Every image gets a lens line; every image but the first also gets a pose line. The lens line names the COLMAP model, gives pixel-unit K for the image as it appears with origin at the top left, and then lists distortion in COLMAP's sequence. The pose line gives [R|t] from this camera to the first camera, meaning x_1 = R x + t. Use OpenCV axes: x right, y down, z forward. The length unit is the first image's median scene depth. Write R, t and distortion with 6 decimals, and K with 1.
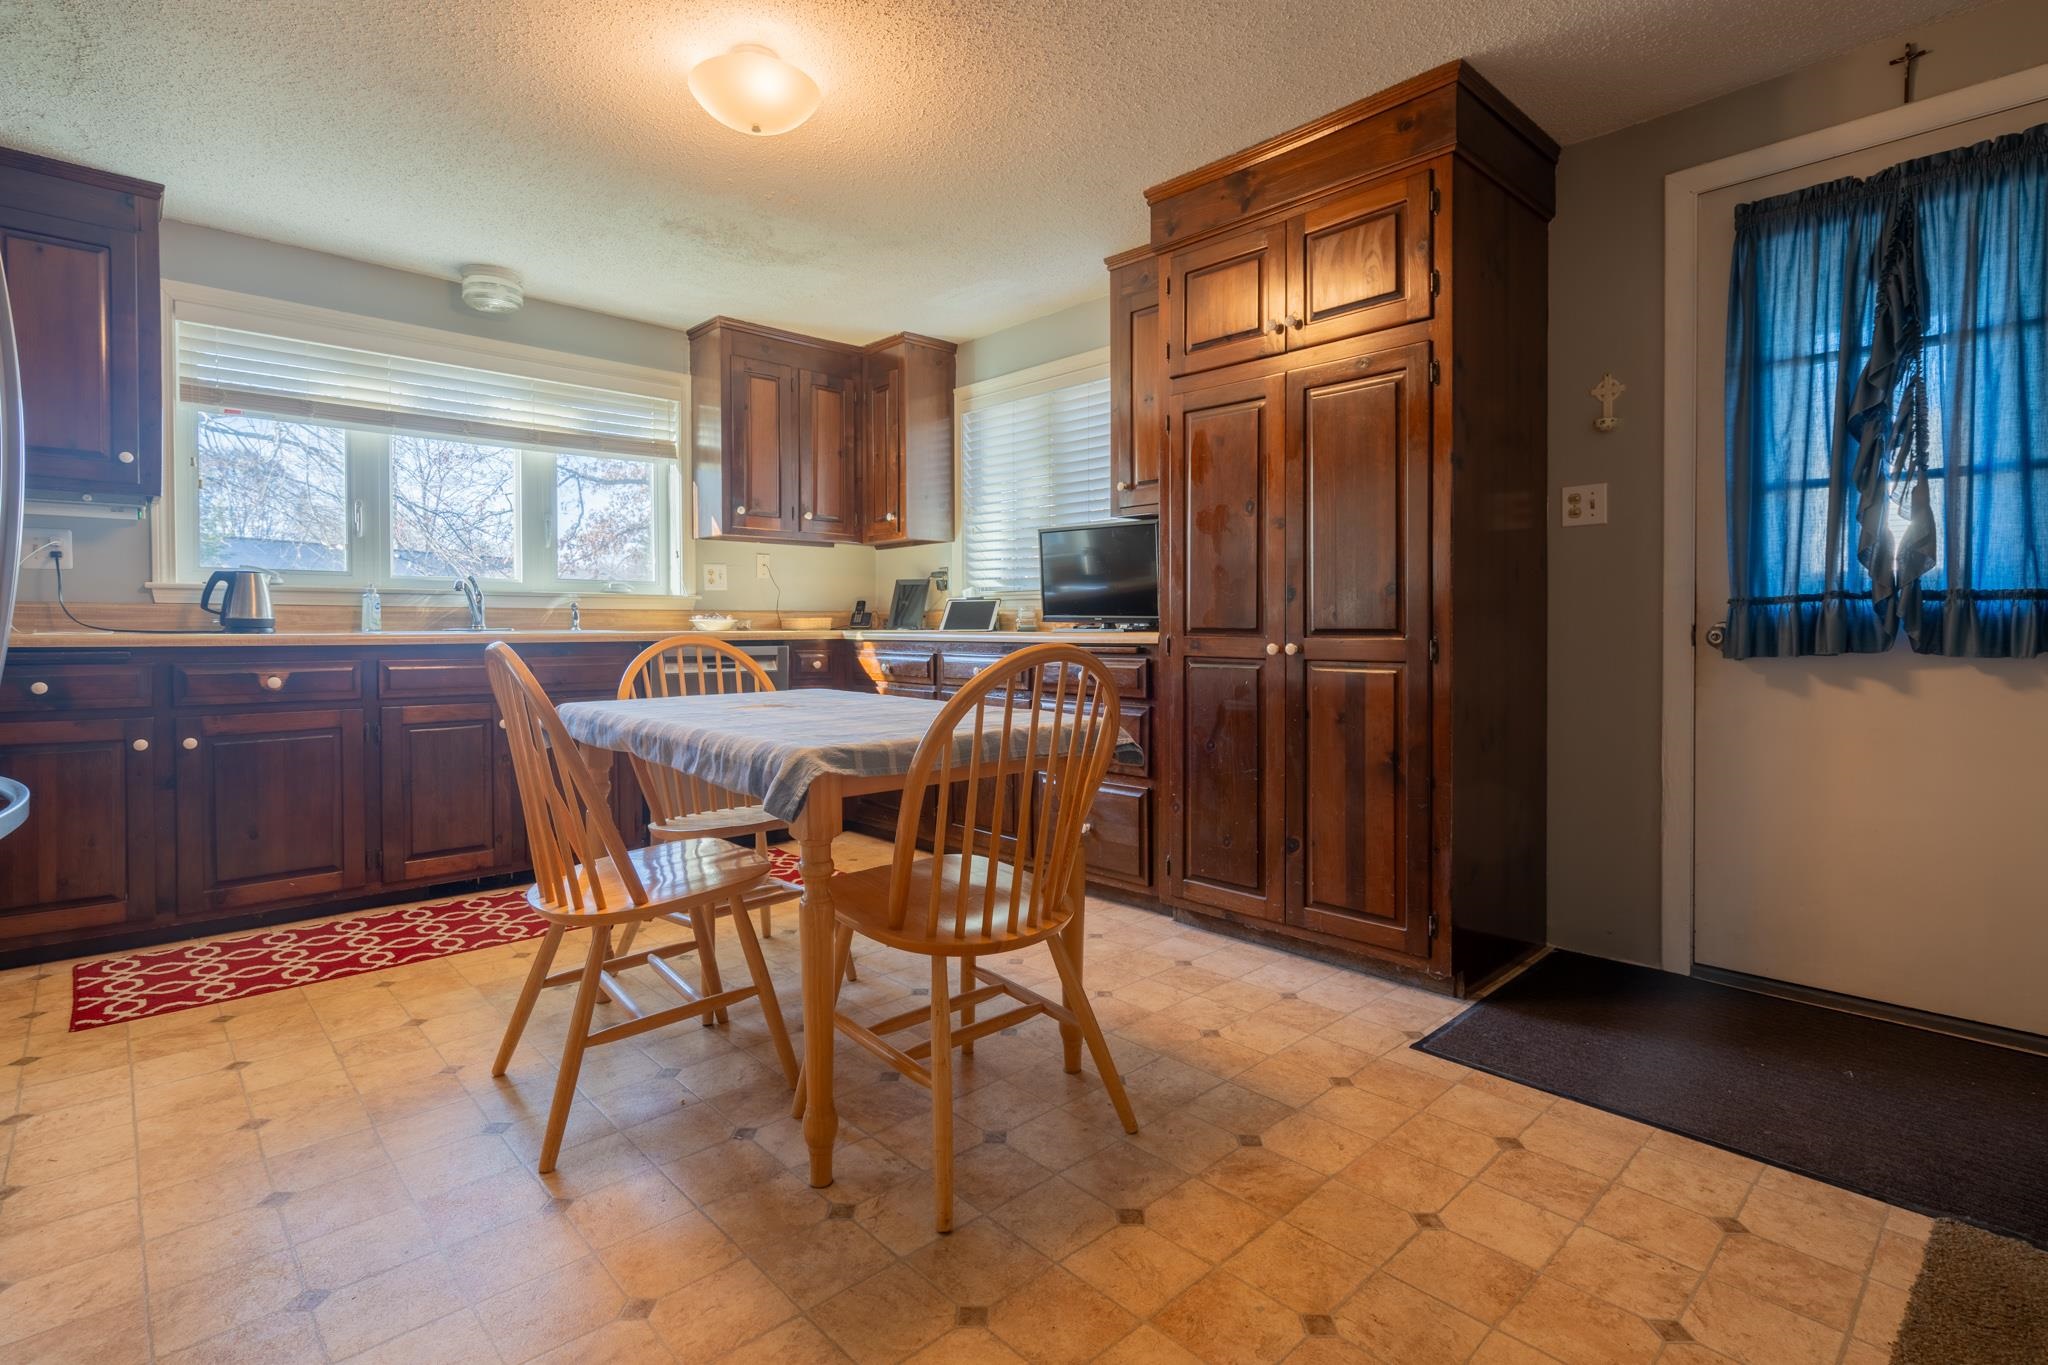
lens RADIAL K [[1000.2, 0, 998.9], [0, 1000.2, 631.5], [0, 0, 1]] dist [-0.001709, 0.001153]
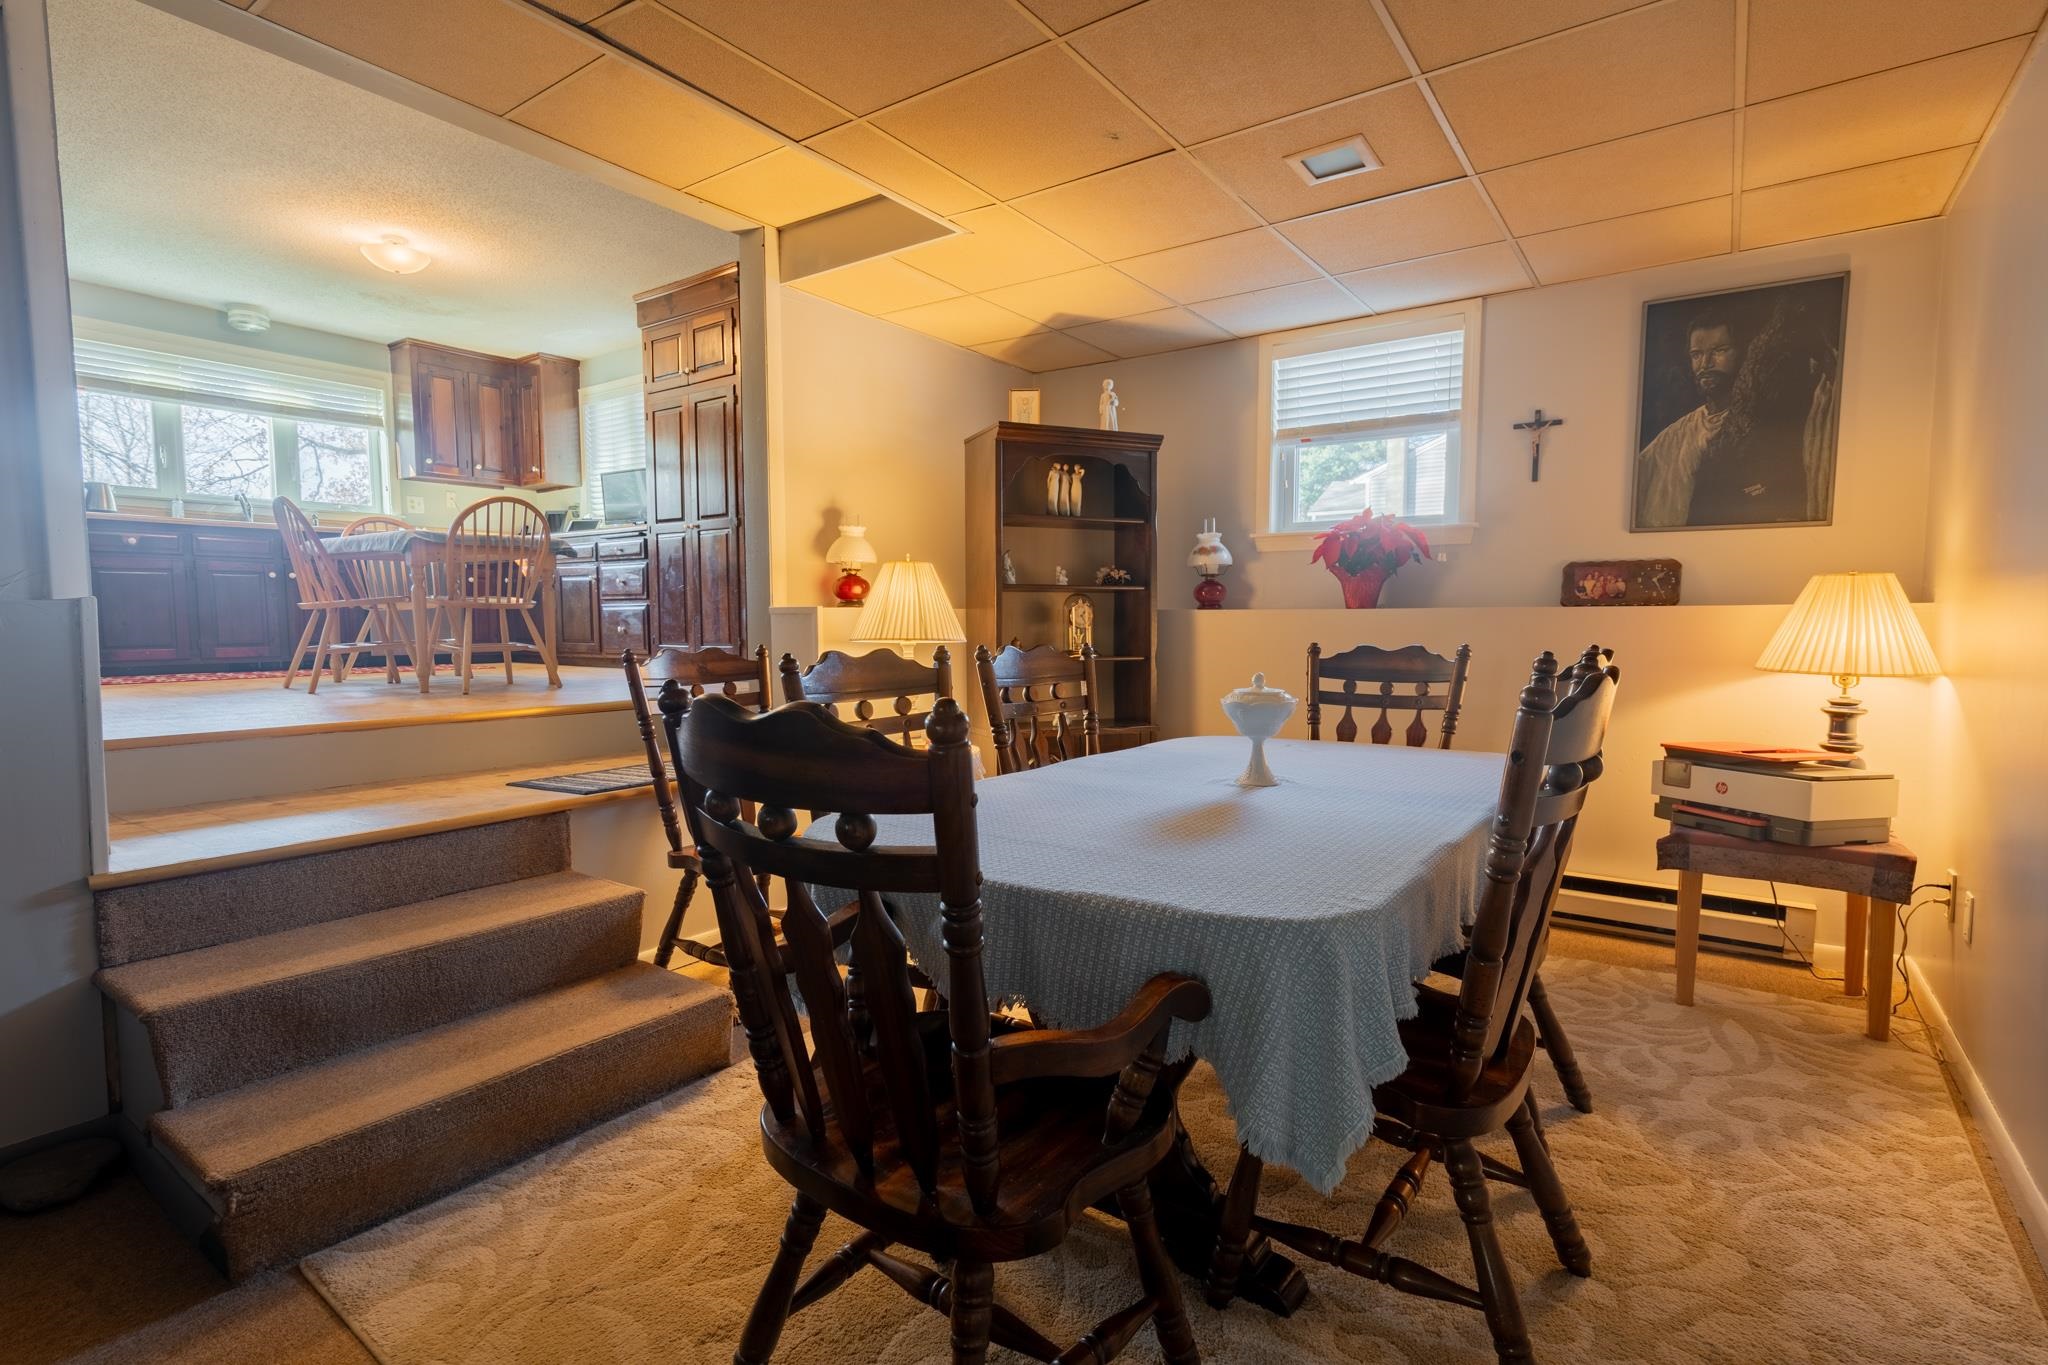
lens RADIAL K [[1000.2, 0, 1030.5], [0, 1000.2, 685.7], [0, 0, 1]] dist [-0.001709, 0.001153]
pose [[0.976794, -0.018172, 0.213410, 0.344377], [0.004931, 0.998038, 0.062413, 0.146741], [-0.214125, -0.059912, 0.974967, -0.812780]]
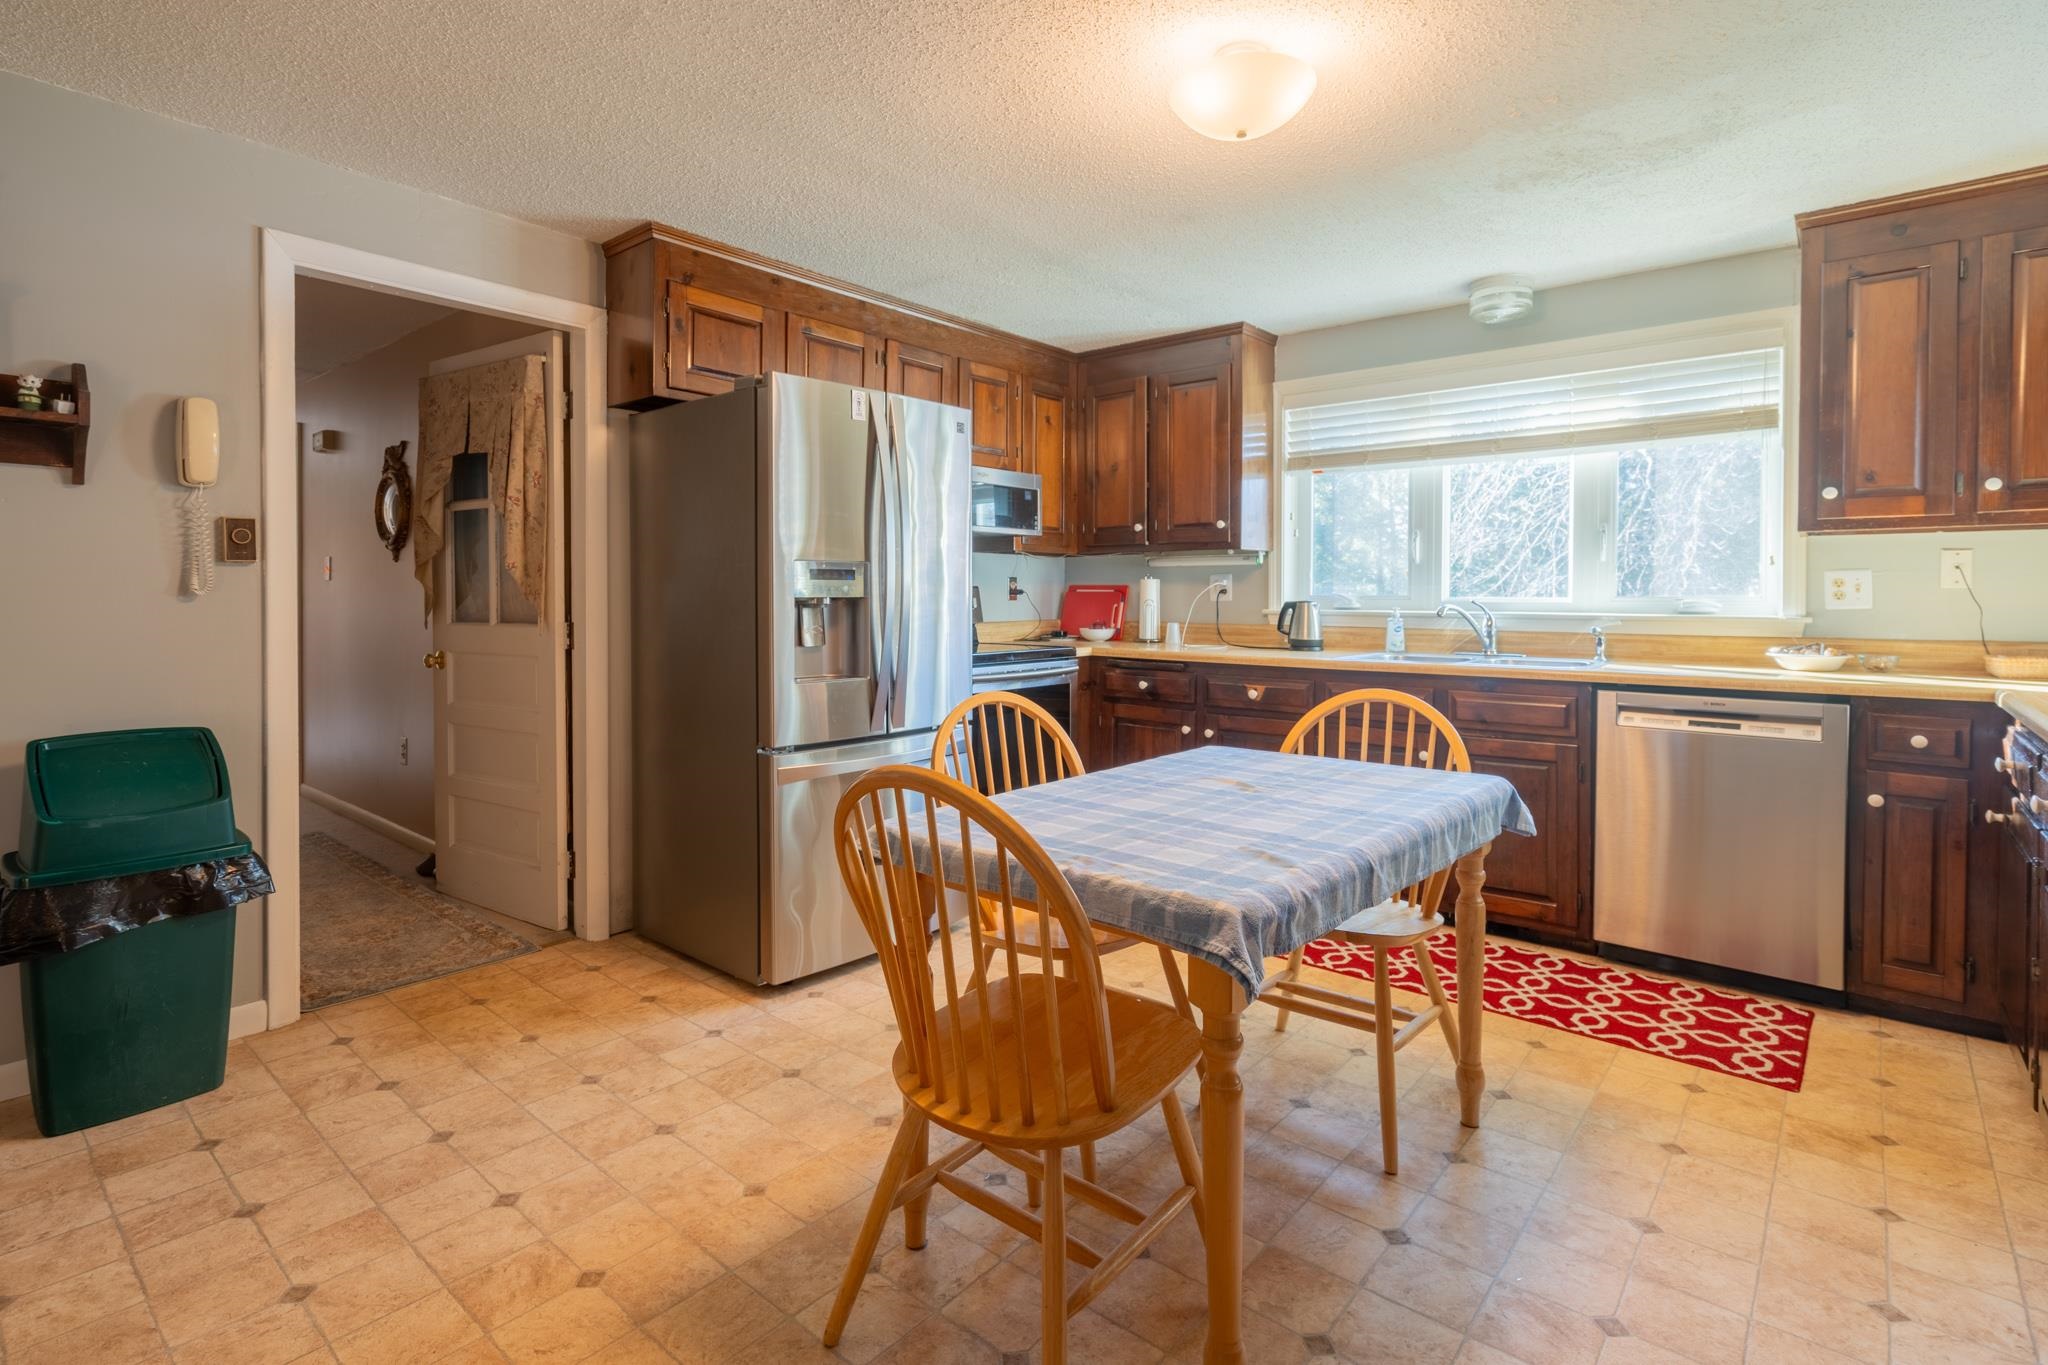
lens RADIAL K [[1000.2, 0, 1038.7], [0, 1000.2, 609.9], [0, 0, 1]] dist [-0.001709, 0.001153]
pose [[0.114461, 0.017011, -0.993282, 0.350950], [-0.004724, 0.999851, 0.016580, -0.052959], [0.993417, 0.002795, 0.114524, 0.407213]]
